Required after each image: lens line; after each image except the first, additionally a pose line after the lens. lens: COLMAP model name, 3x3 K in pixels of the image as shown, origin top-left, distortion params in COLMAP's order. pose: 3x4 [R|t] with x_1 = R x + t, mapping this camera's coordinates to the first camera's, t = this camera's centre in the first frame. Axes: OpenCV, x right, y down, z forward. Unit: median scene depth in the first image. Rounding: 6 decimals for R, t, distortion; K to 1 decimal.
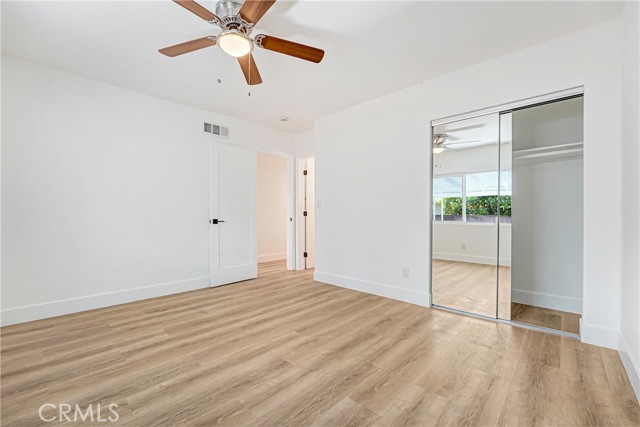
lens RADIAL K [[273.1, 0, 321.2], [0, 273.1, 214.6], [0, 0, 1]] dist [-0.013741, 0.000365]
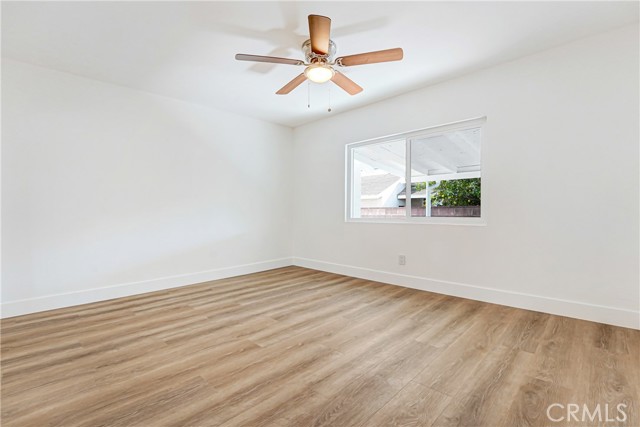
lens RADIAL K [[273.1, 0, 318.9], [0, 273.1, 212.2], [0, 0, 1]] dist [-0.013741, 0.000365]
pose [[-0.999752, 0.014191, 0.017154, -0.302046], [0.014370, 0.999843, 0.010372, 0.044553], [-0.017004, 0.010616, -0.999799, 1.902534]]
